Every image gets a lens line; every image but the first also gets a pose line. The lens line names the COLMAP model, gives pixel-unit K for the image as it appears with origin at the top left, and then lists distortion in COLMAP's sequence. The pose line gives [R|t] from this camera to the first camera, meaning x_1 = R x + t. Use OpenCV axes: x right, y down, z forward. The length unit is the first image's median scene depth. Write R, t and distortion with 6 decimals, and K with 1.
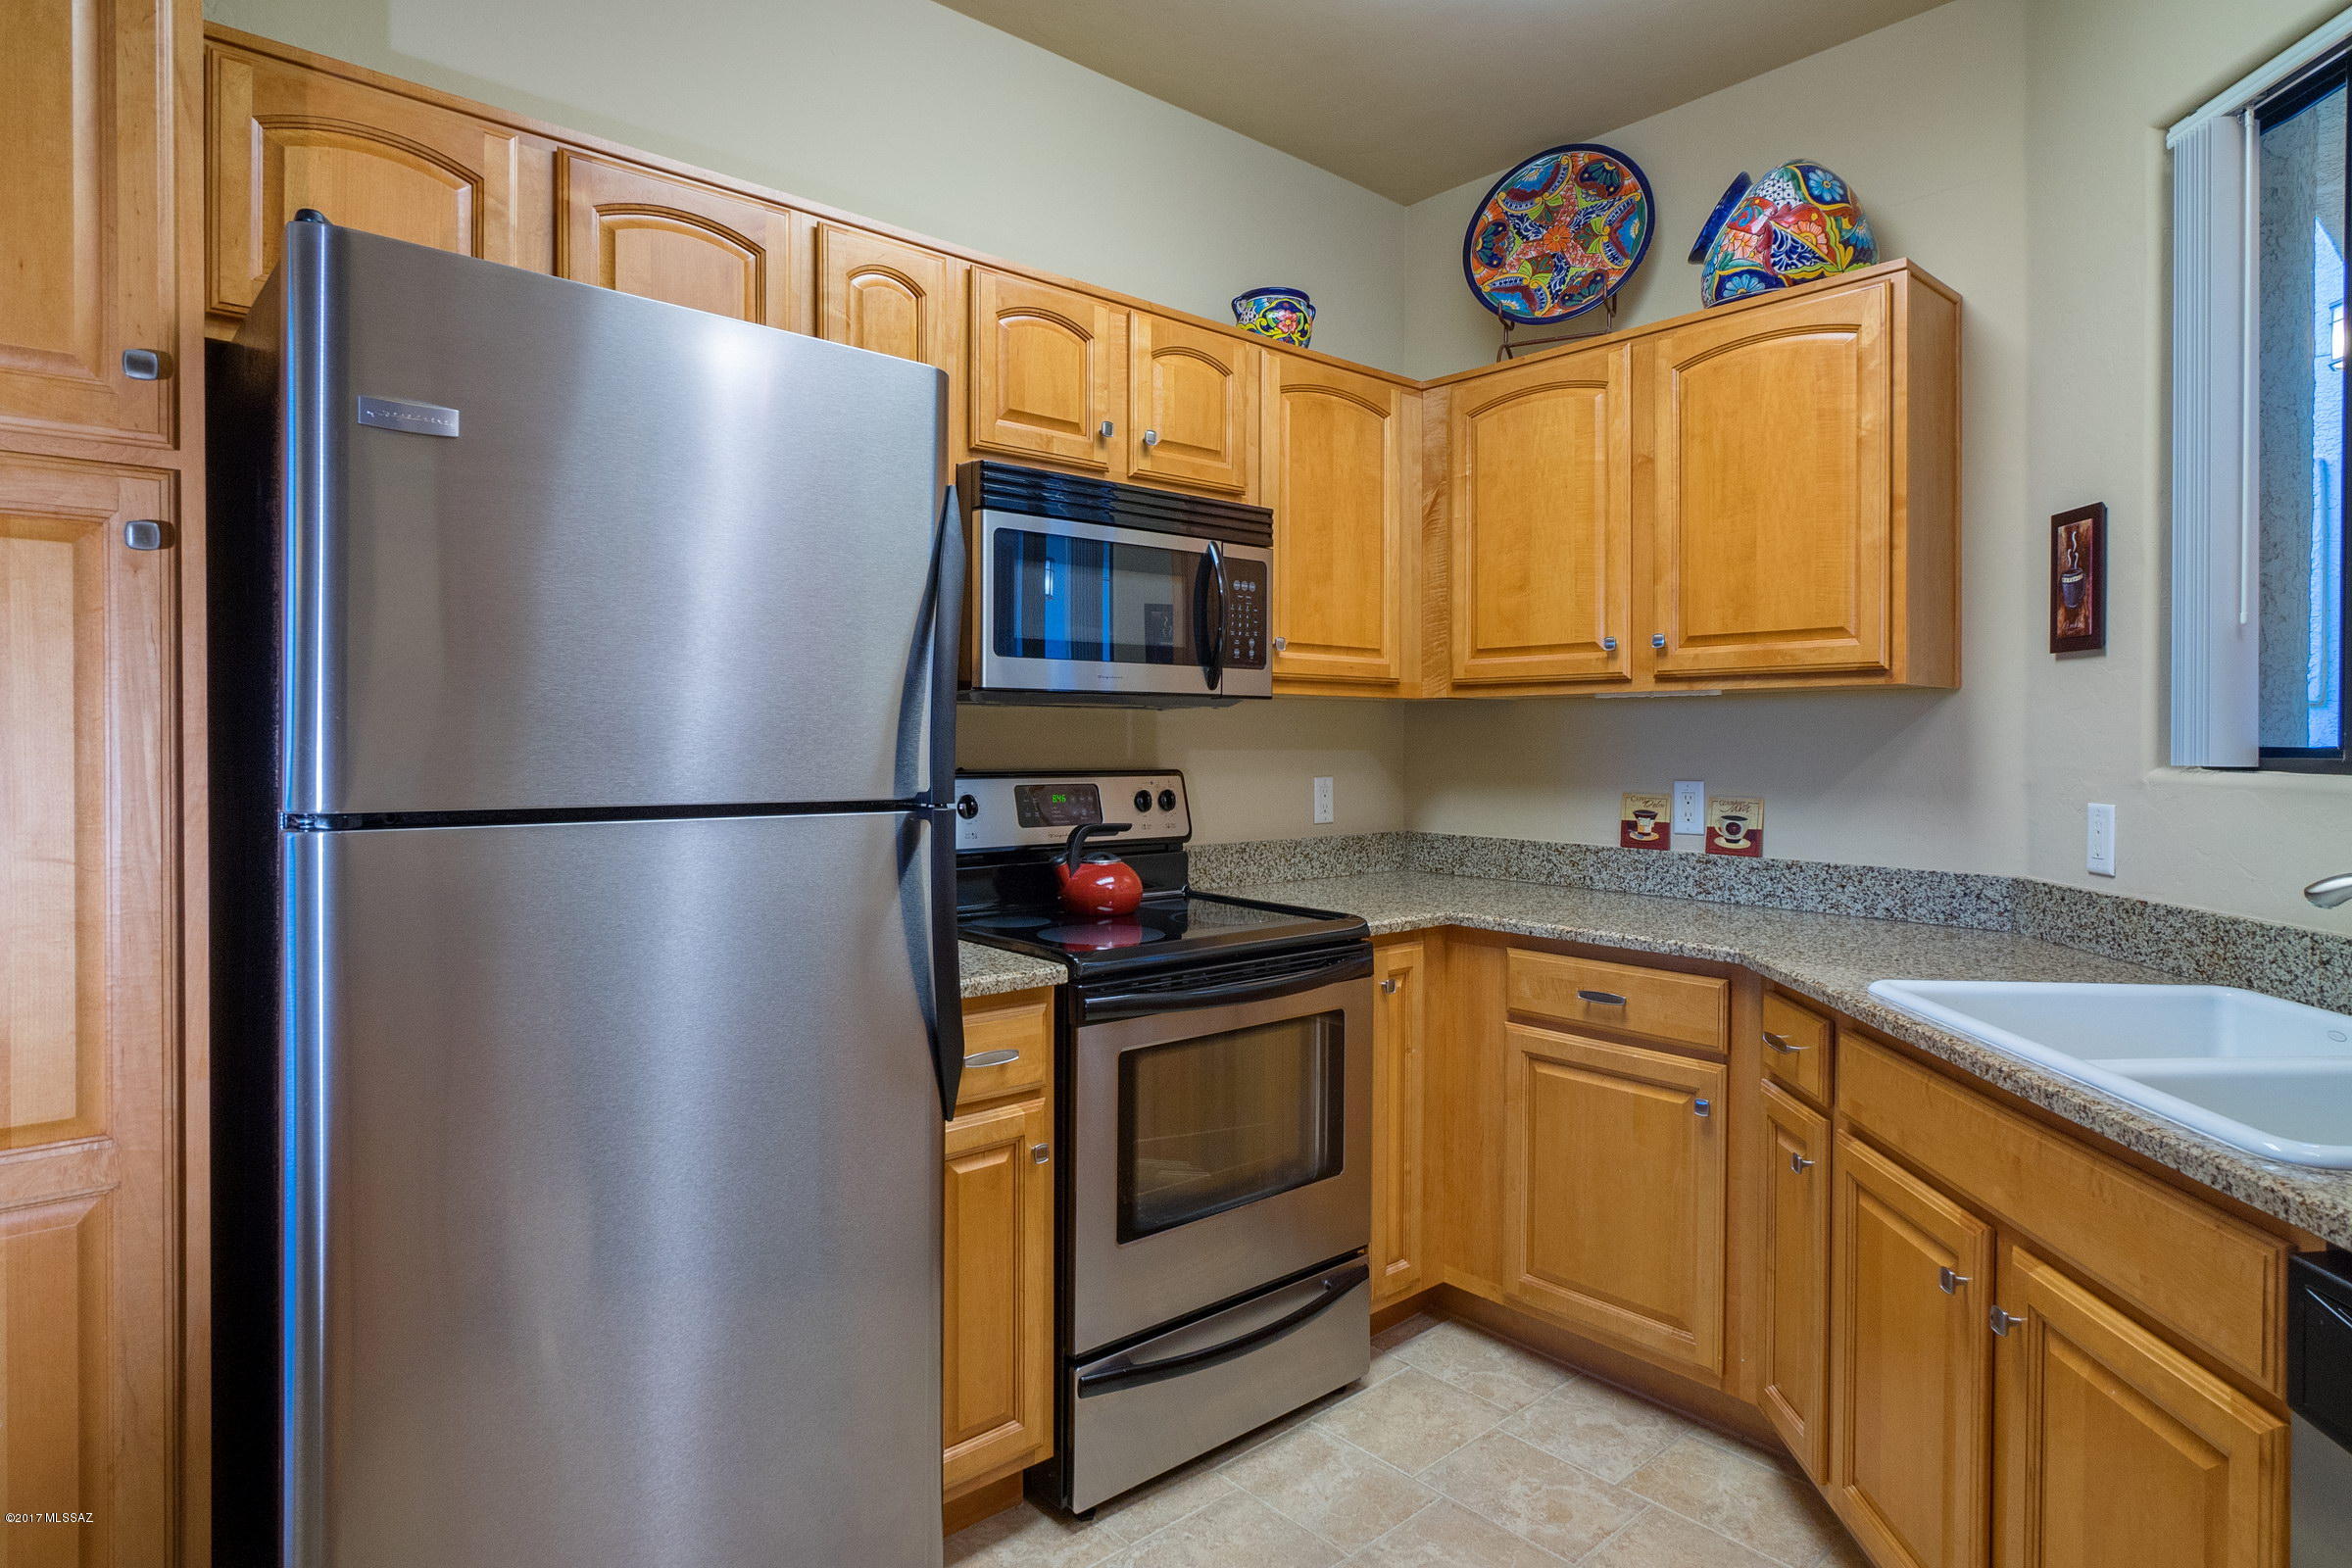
lens RADIAL K [[1345.3, 0, 1184.5], [0, 1345.3, 762.2], [0, 0, 1]] dist [-0.005643, 0.001596]
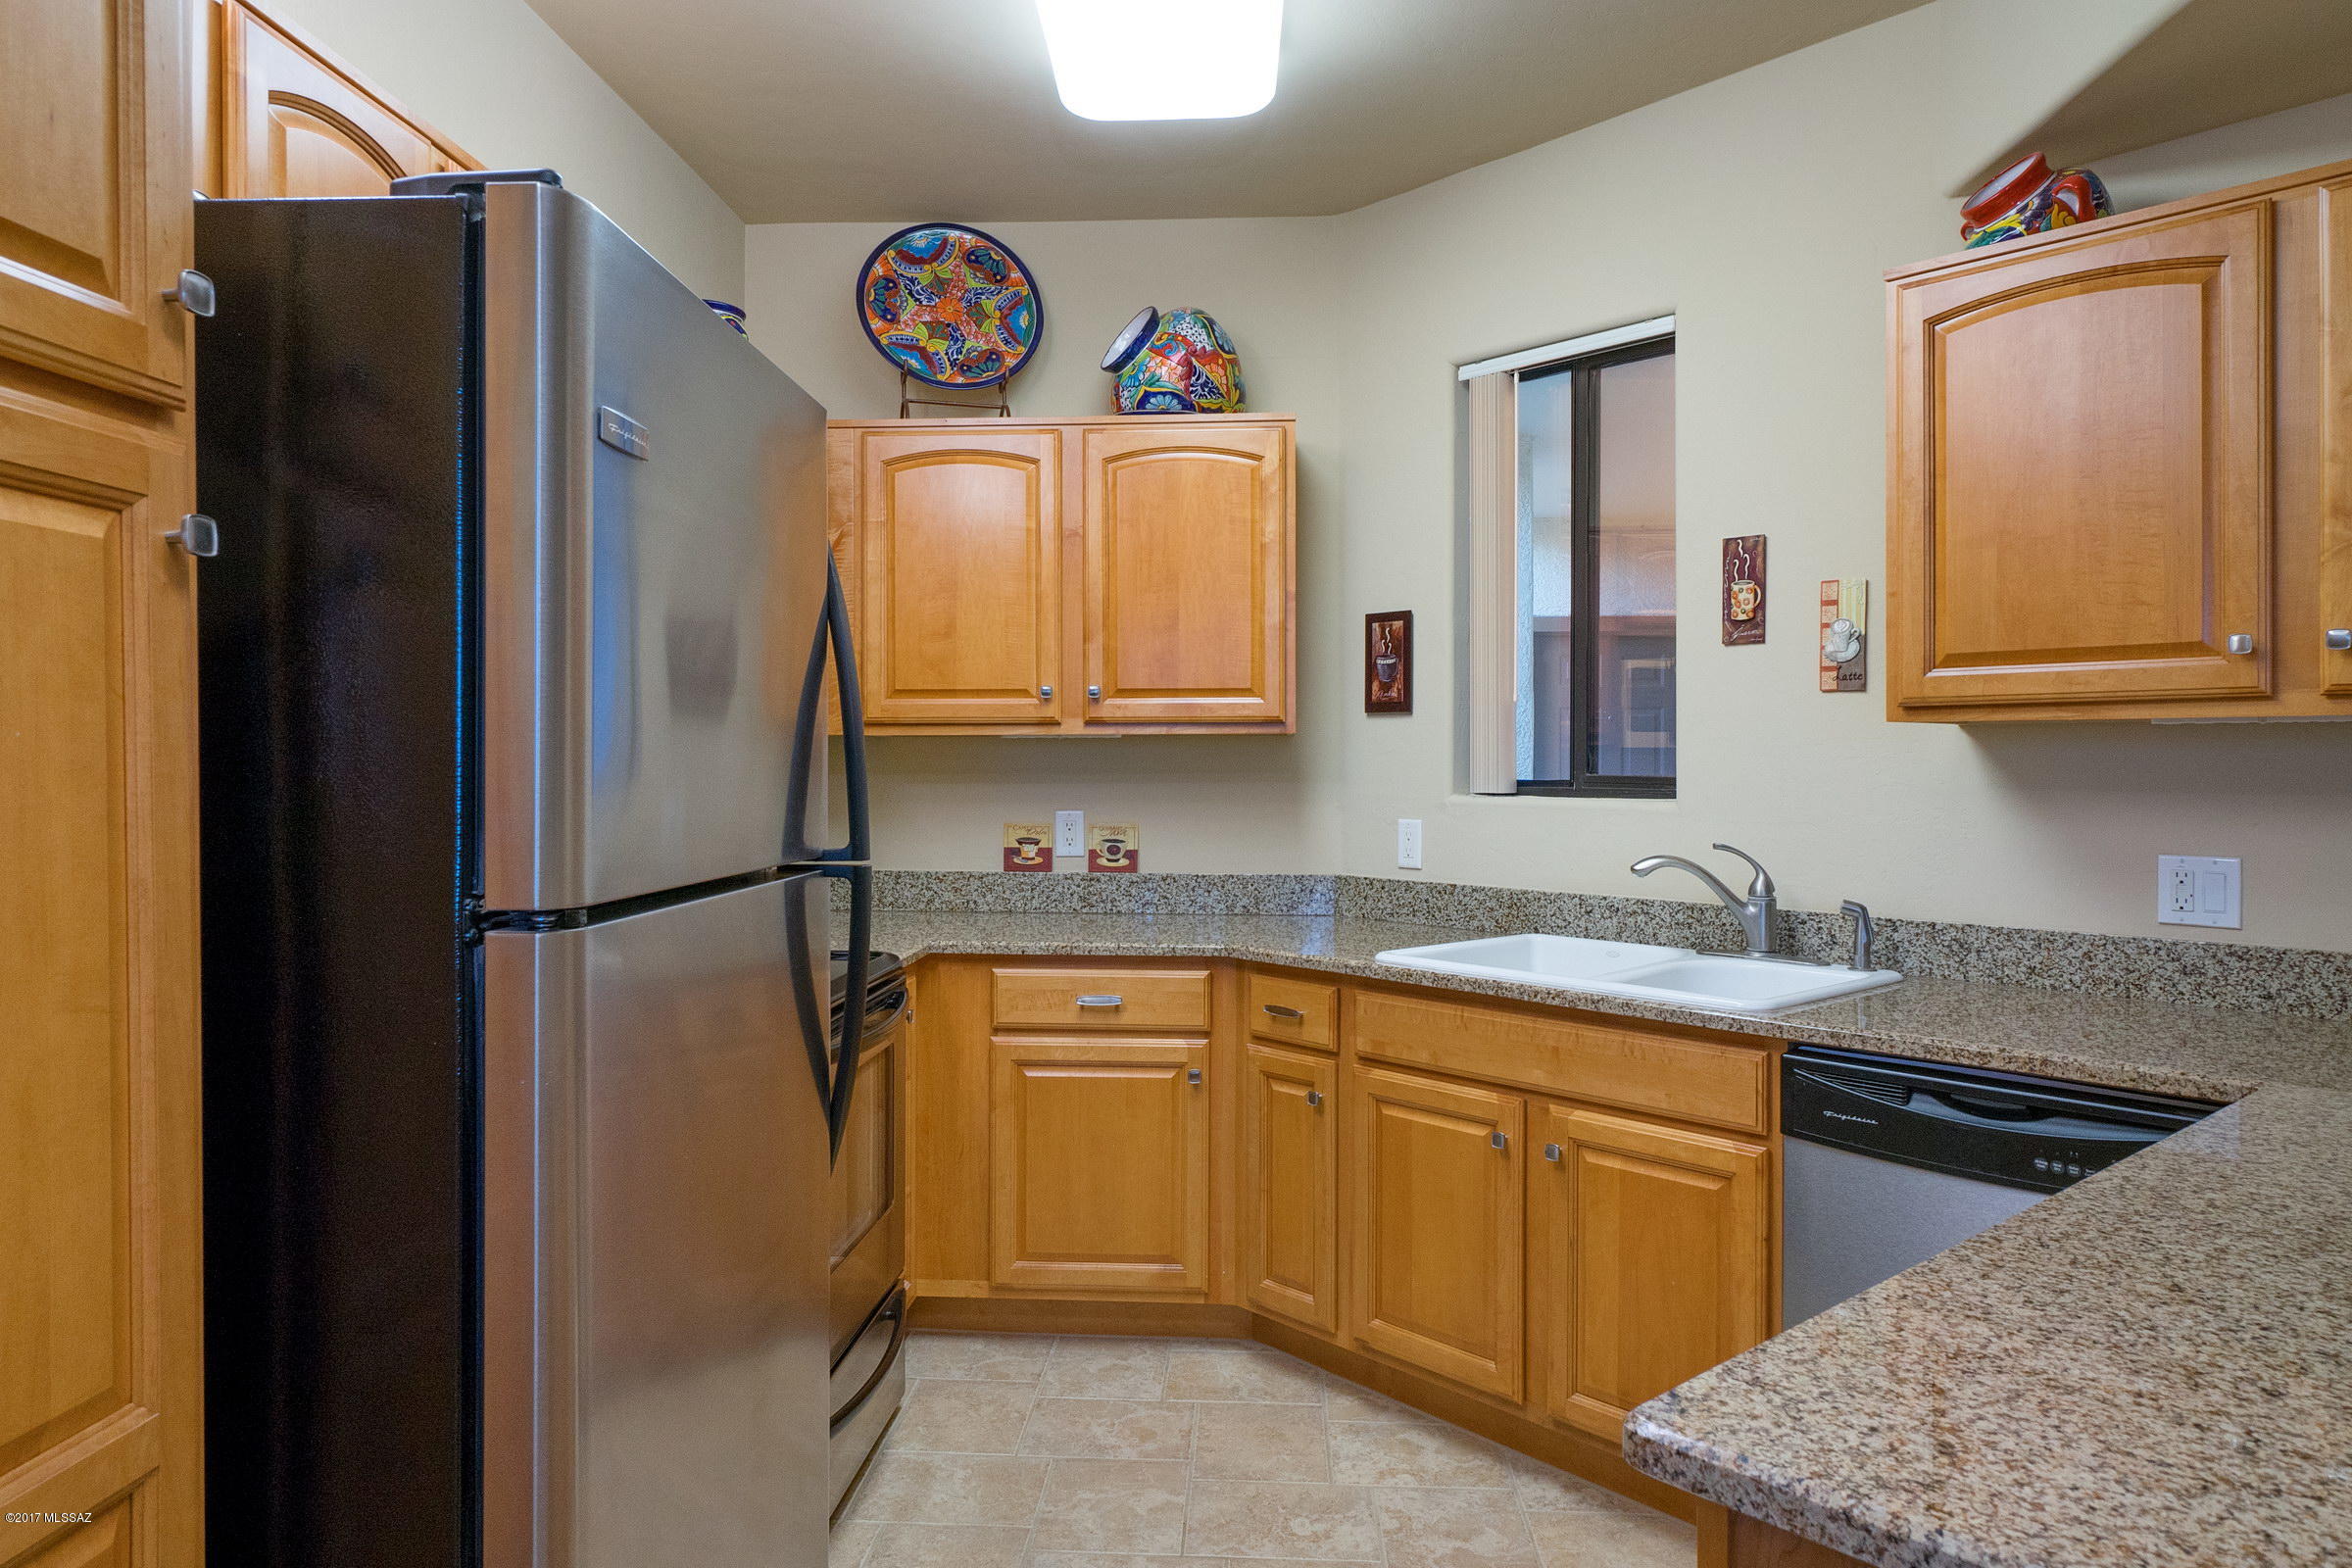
lens RADIAL K [[1462.9, 0, 1176.0], [0, 1462.9, 784.0], [0, 0, 1]] dist [0.001157, -0.000074]
pose [[0.713325, -0.015876, 0.700653, -0.461849], [0.015256, 0.999858, 0.007124, -0.017165], [-0.700667, 0.005607, 0.713467, 0.043812]]
